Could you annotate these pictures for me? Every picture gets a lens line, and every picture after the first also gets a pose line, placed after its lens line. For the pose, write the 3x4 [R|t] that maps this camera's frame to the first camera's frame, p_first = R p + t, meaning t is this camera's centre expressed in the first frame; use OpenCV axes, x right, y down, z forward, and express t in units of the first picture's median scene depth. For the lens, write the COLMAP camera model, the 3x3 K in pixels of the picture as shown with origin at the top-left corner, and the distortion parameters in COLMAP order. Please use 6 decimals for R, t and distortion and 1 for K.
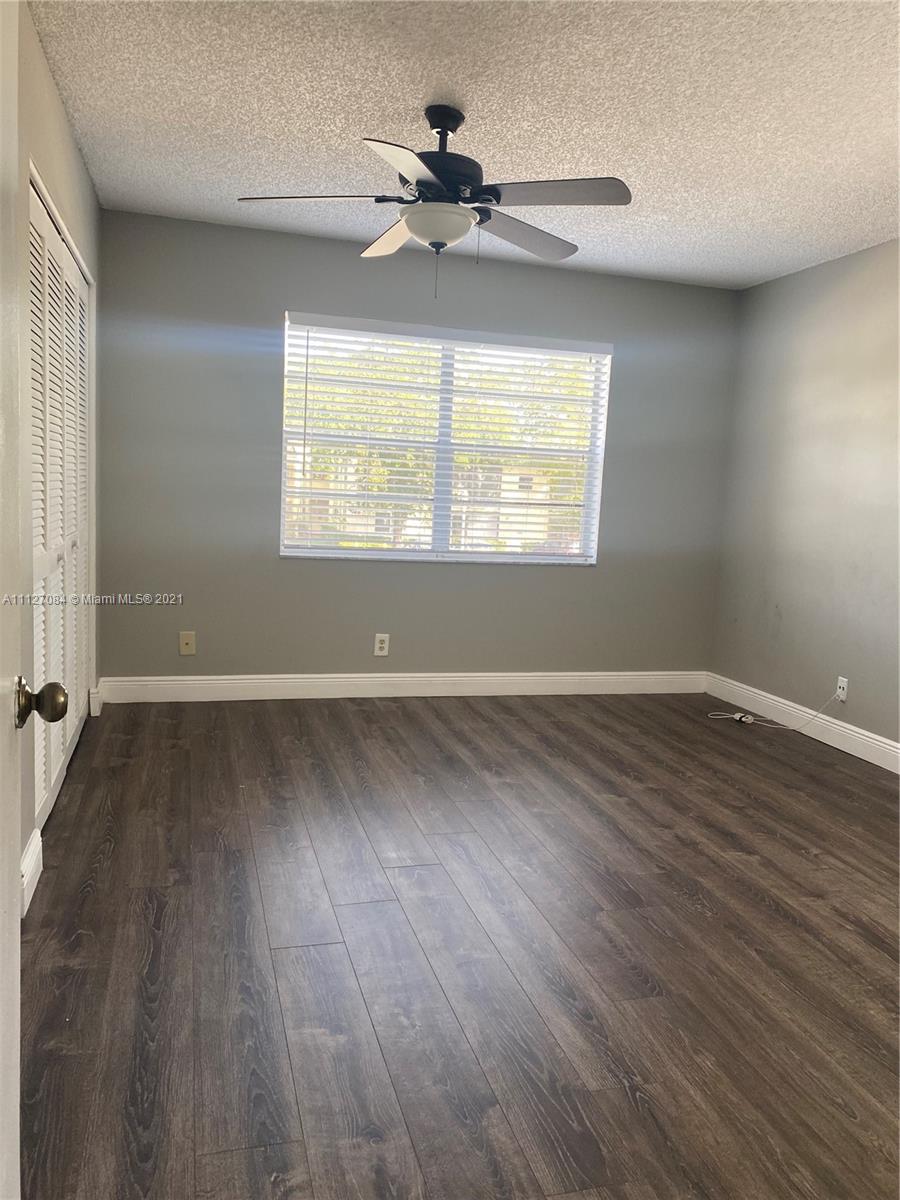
lens RADIAL K [[930.0, 0, 449.8], [0, 930.0, 600.7], [0, 0, 1]] dist [0.016359, -0.007139]
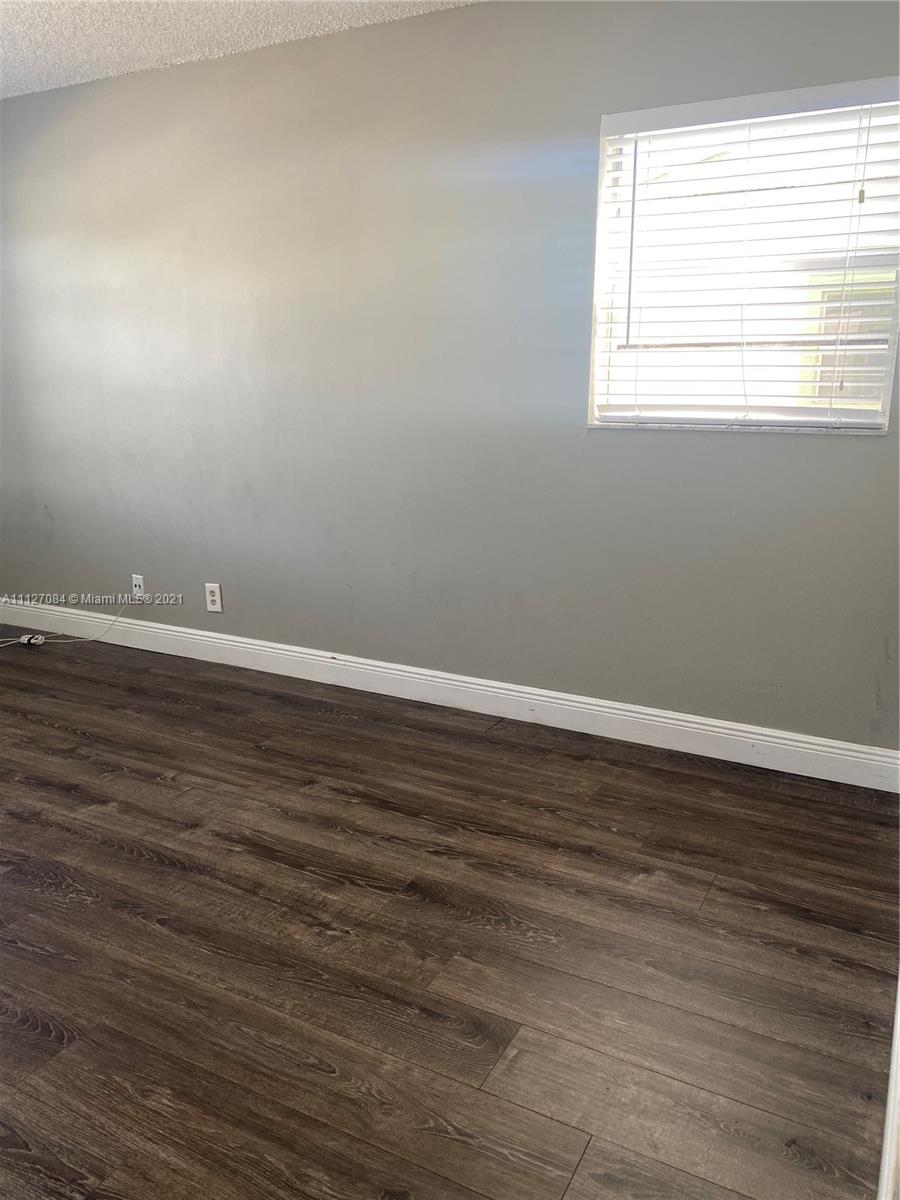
lens RADIAL K [[930.0, 0, 452.9], [0, 930.0, 597.1], [0, 0, 1]] dist [0.016359, -0.007139]
pose [[0.693294, -0.202640, 0.691578, -0.014246], [0.117312, 0.978586, 0.169135, -0.026061], [-0.711043, -0.036130, 0.702220, 0.188582]]
